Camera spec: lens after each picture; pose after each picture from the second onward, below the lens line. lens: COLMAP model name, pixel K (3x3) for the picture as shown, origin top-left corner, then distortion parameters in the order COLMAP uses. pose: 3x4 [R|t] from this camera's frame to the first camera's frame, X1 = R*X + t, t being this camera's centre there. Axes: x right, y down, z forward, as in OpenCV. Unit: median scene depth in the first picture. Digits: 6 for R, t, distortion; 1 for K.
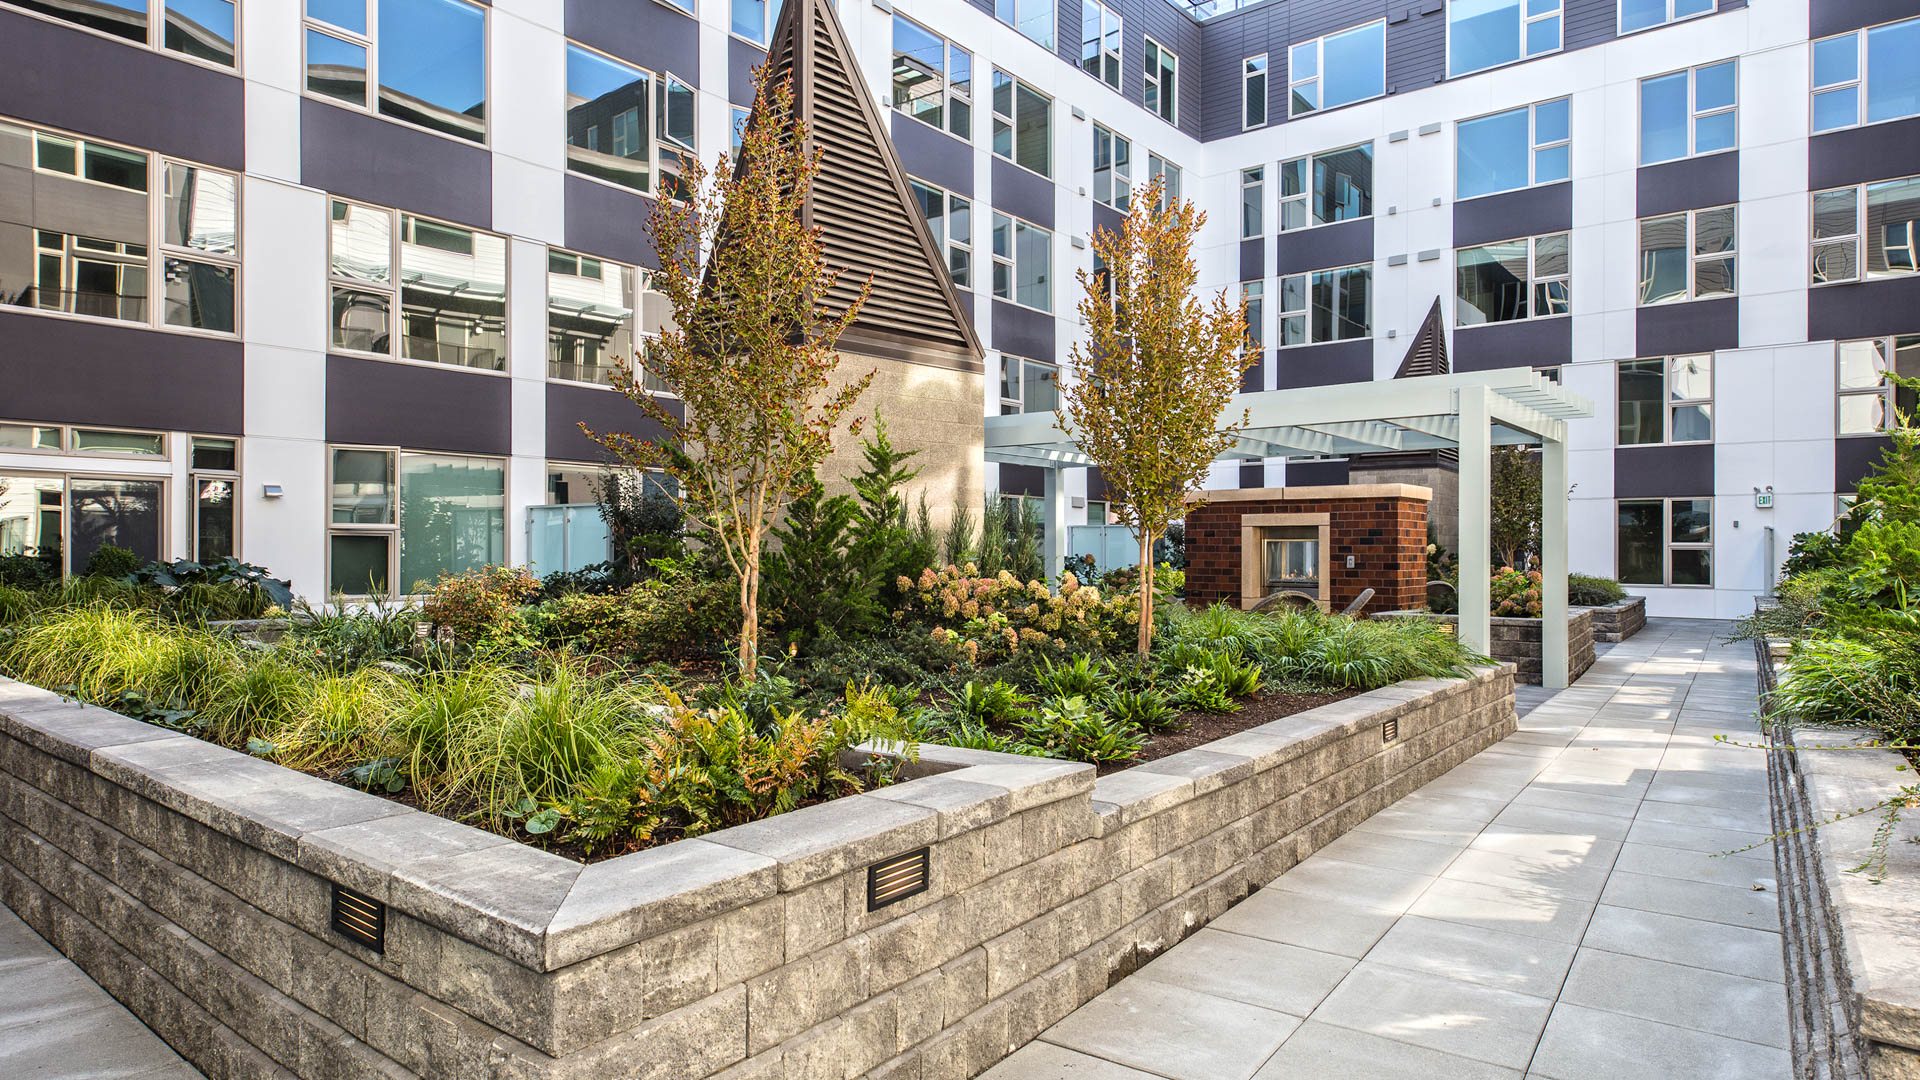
lens RADIAL K [[1116.0, 0, 960.3], [0, 1116.0, 540.2], [0, 0, 1]] dist [-0.000035, -0.000001]
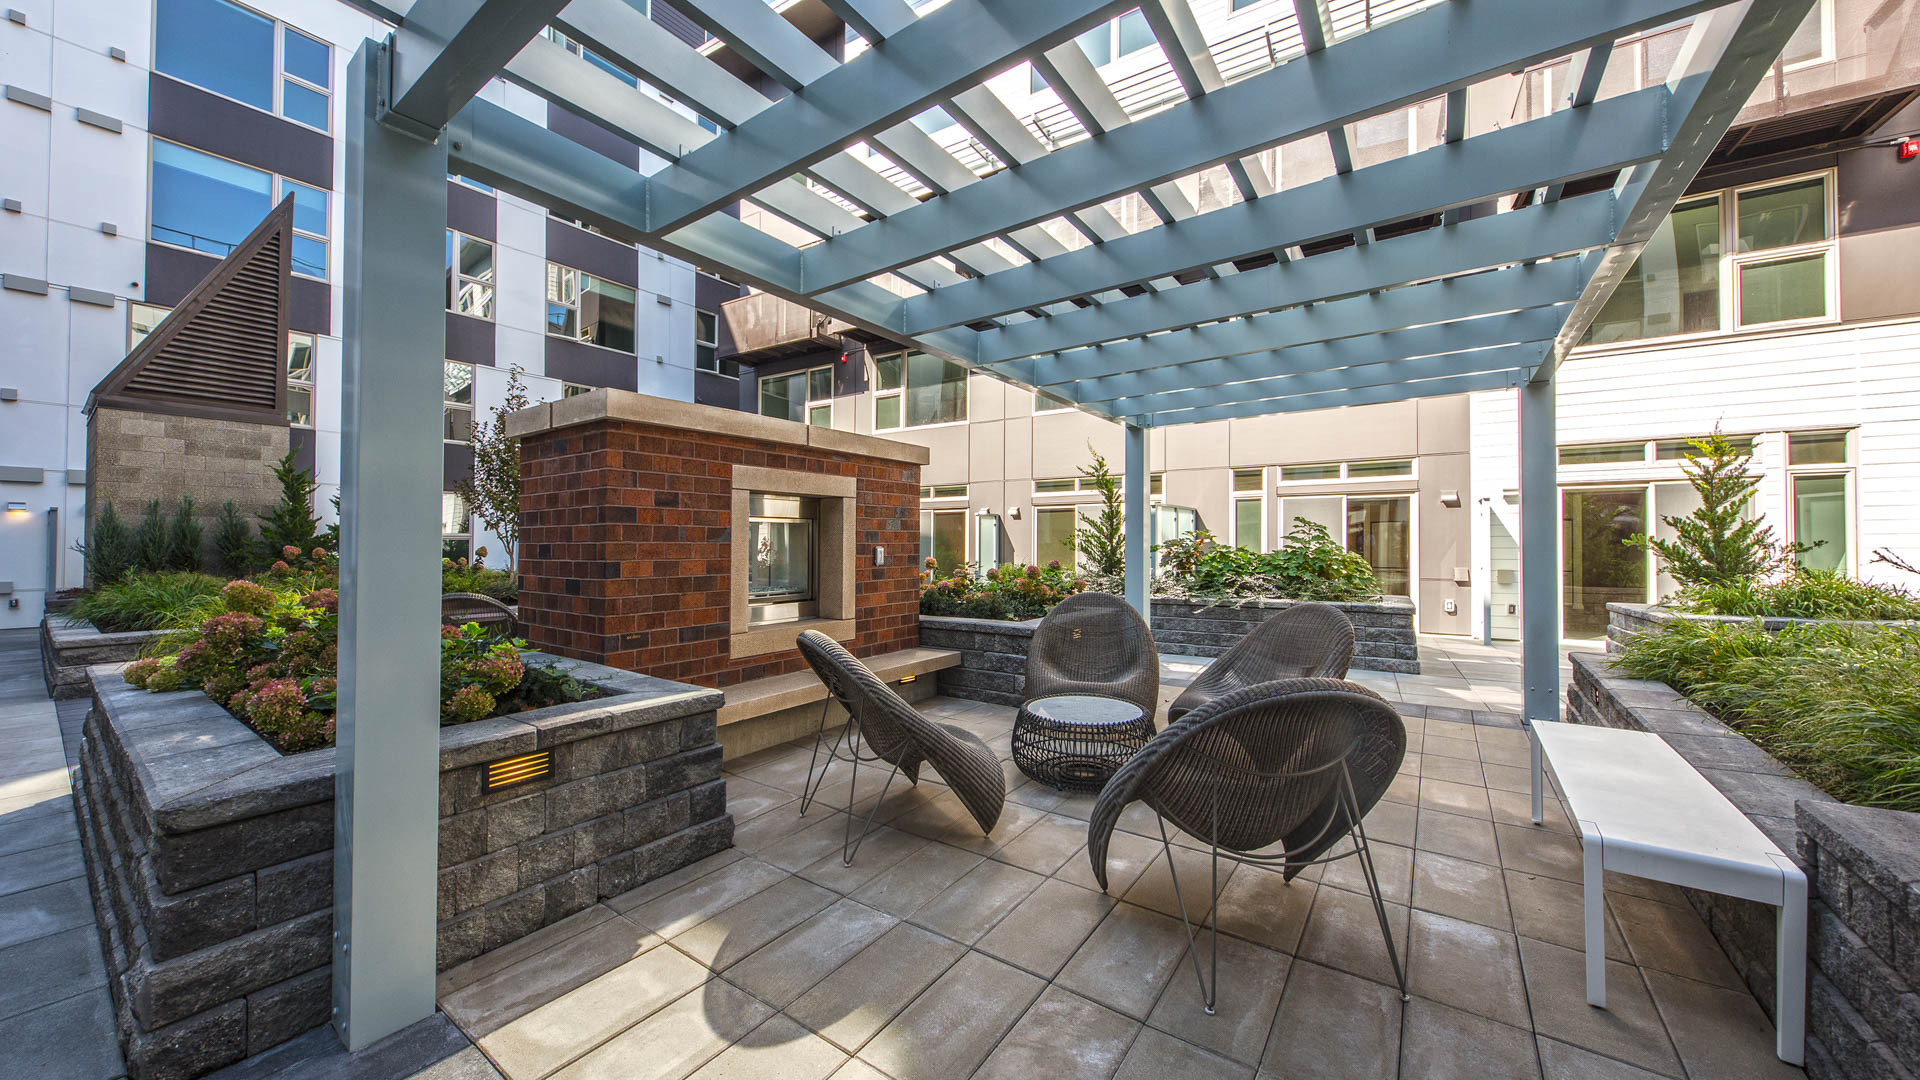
lens RADIAL K [[667.4, 0, 959.7], [0, 667.4, 536.4], [0, 0, 1]] dist [0.000088, 0.000006]
pose [[-0.063472, 0.011660, 0.997916, -0.045075], [-0.001015, 0.999930, -0.011748, 0.011943], [-0.997983, -0.001758, -0.063455, 0.917384]]
